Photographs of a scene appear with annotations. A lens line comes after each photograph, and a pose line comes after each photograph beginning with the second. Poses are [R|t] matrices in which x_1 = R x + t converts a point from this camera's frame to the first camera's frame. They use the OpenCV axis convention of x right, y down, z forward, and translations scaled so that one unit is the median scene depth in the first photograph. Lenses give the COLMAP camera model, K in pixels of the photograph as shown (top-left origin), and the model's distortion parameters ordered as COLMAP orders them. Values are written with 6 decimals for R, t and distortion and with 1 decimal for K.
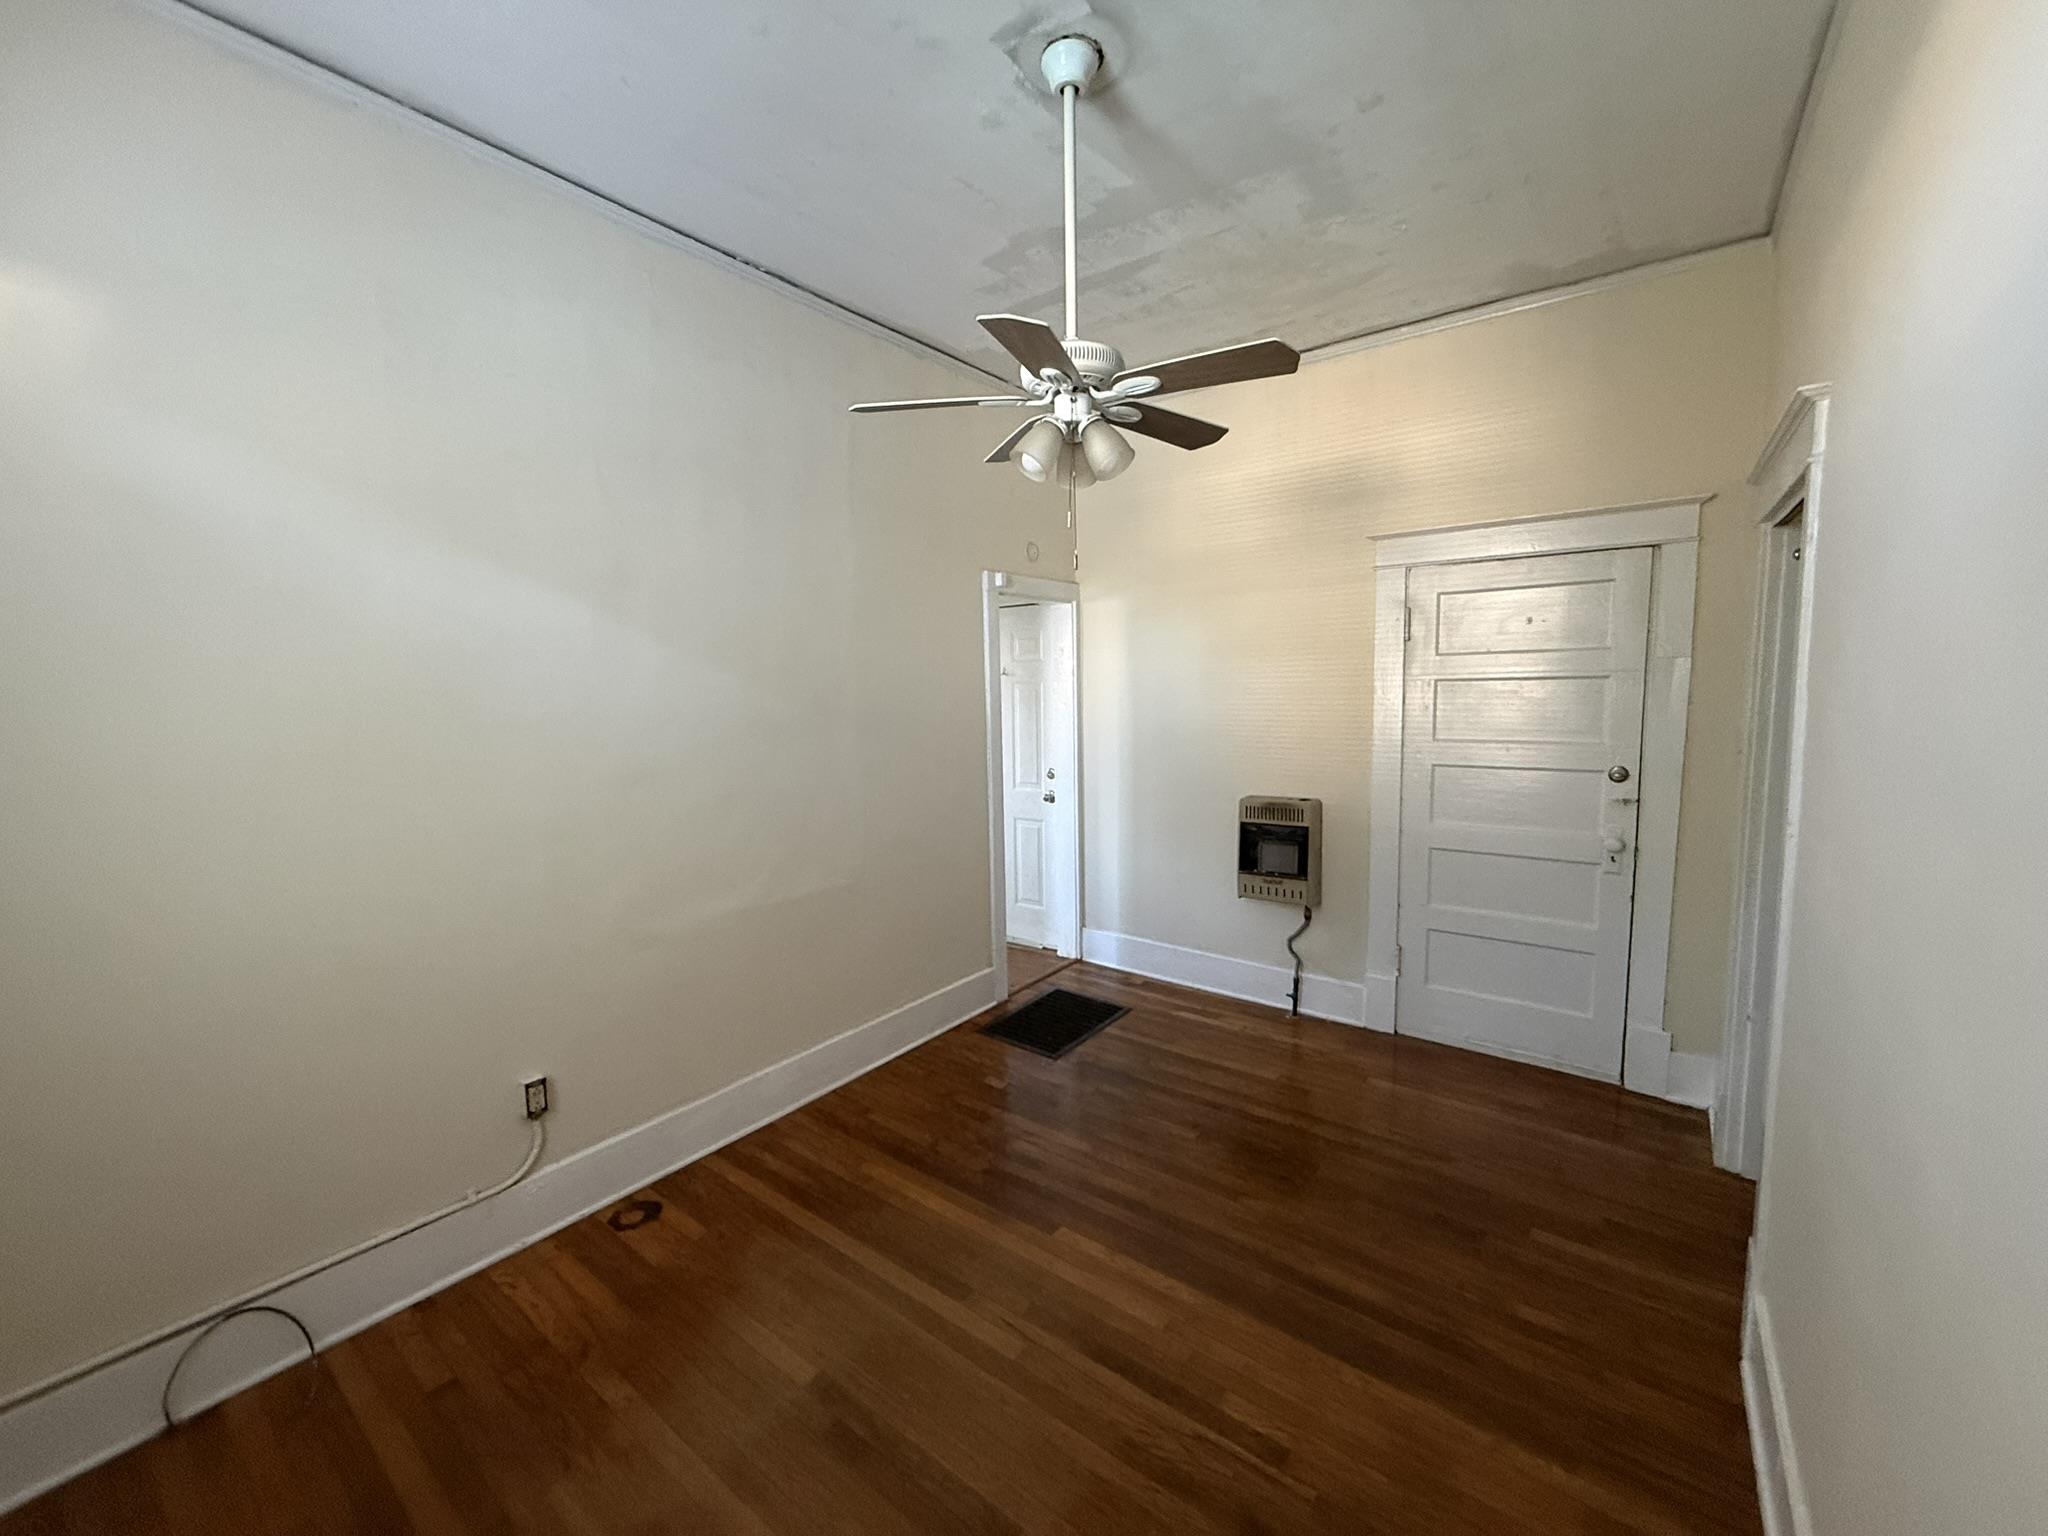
lens RADIAL K [[813.9, 0, 1028.8], [0, 813.9, 770.2], [0, 0, 1]] dist [-0.001964, 0.000083]
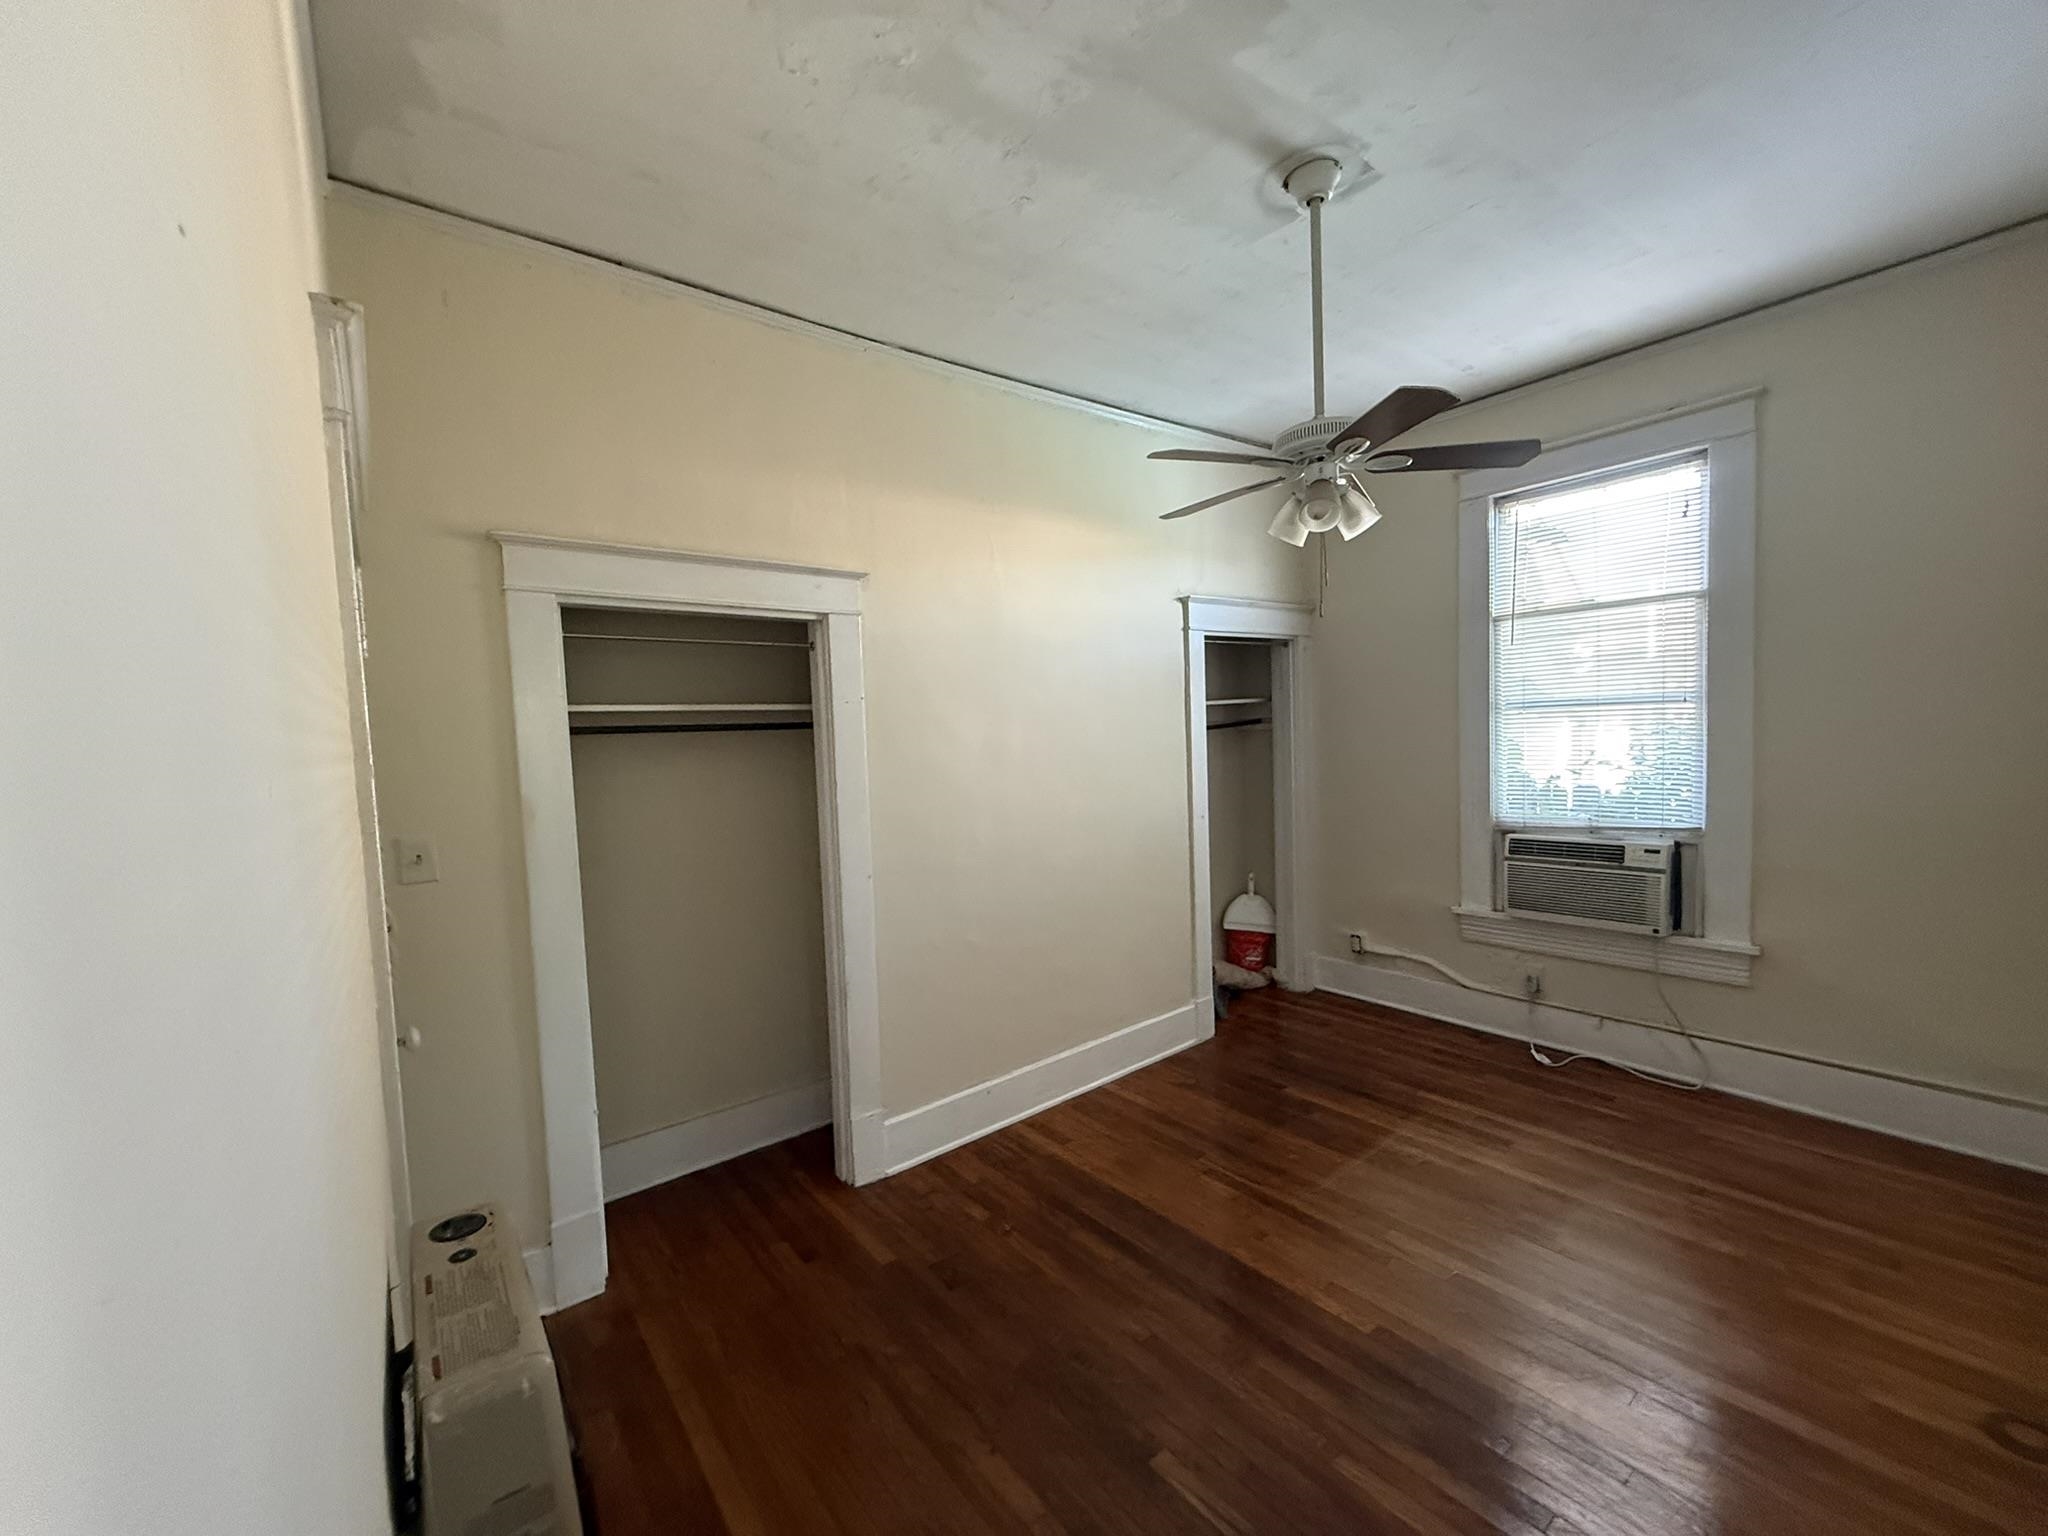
lens RADIAL K [[813.9, 0, 1020.0], [0, 813.9, 766.9], [0, 0, 1]] dist [-0.001964, 0.000083]
pose [[-0.964643, 0.045763, 0.259558, 0.159032], [0.087010, 0.984892, 0.149723, -0.219683], [-0.248785, 0.167013, -0.954051, 1.961239]]
